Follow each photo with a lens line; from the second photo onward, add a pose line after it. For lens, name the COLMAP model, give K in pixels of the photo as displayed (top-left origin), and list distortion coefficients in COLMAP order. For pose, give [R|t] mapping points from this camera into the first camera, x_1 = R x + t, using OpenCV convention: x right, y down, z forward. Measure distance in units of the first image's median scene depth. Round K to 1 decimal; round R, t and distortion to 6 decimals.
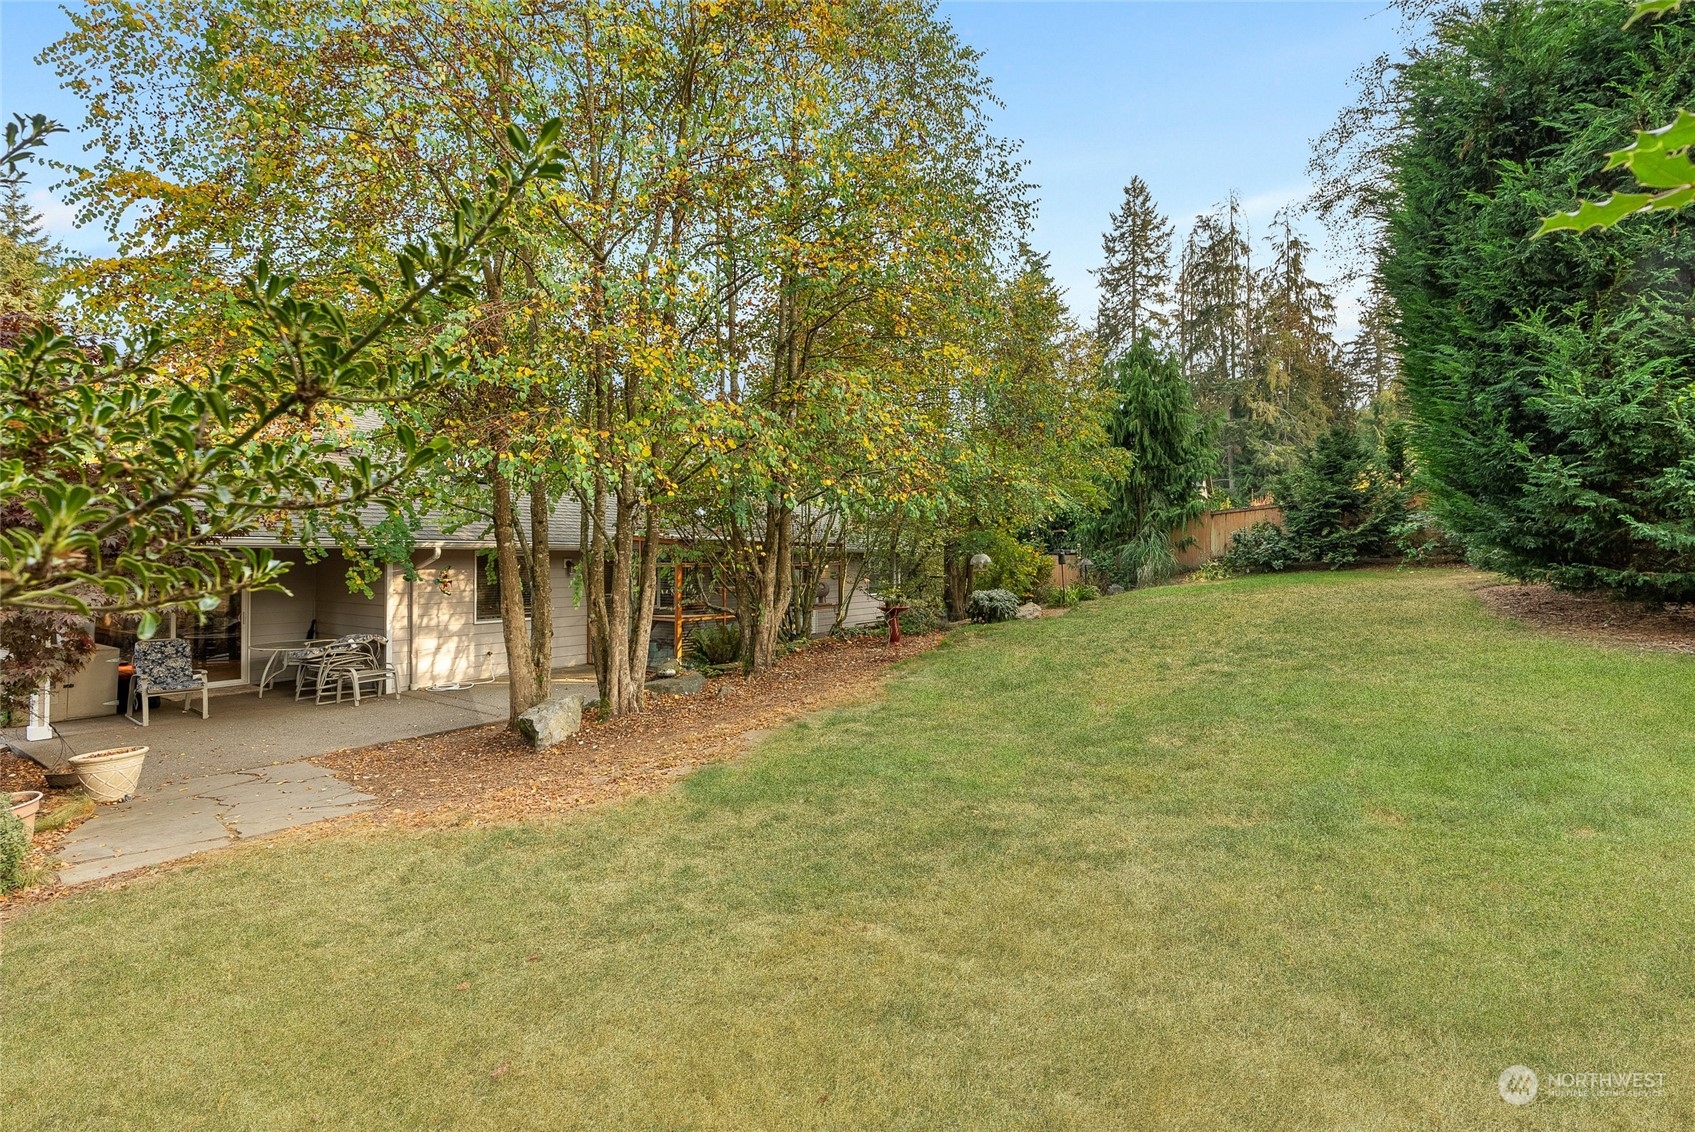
lens RADIAL K [[757.5, 0, 847.2], [0, 757.5, 557.2], [0, 0, 1]] dist [-0.001040, -0.000346]
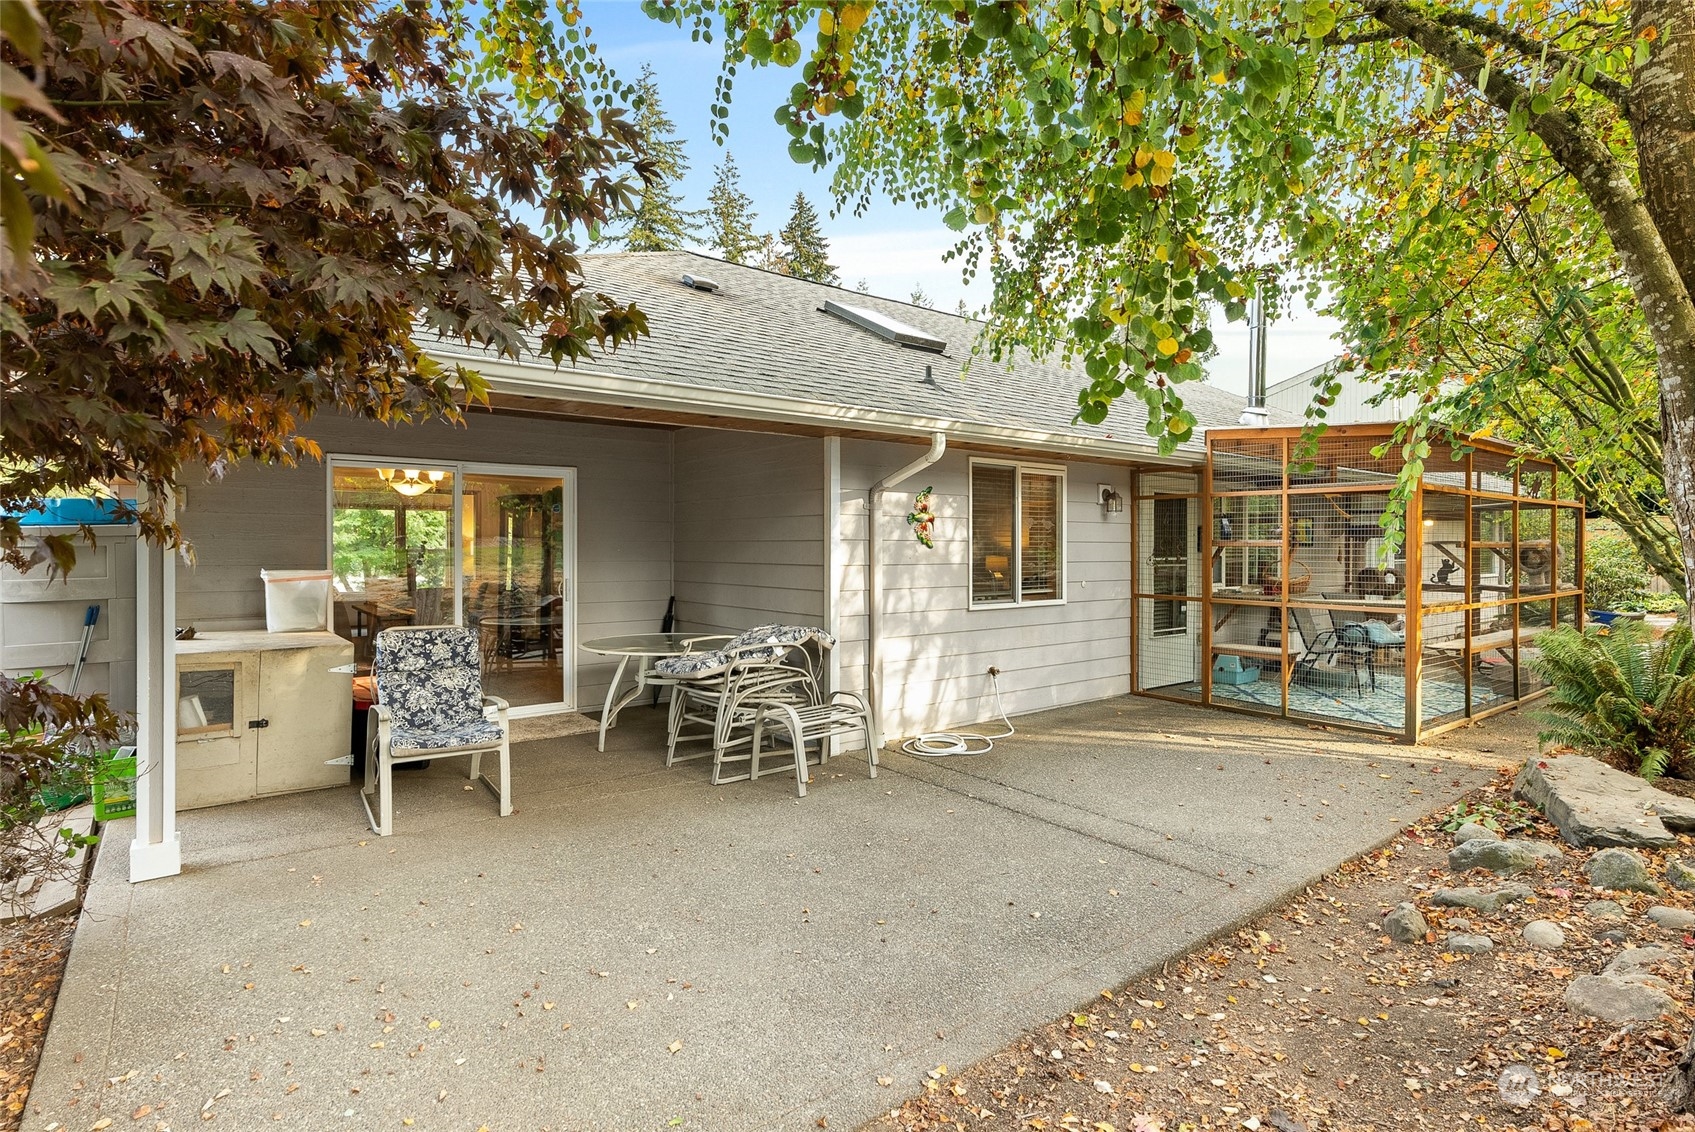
lens RADIAL K [[817.5, 0, 835.8], [0, 817.5, 562.6], [0, 0, 1]] dist [-0.001169, -0.000563]
pose [[0.945754, 0.002987, -0.324869, -0.442481], [0.001356, 0.999913, 0.013142, 0.055622], [0.324879, -0.012869, 0.945668, 0.529483]]
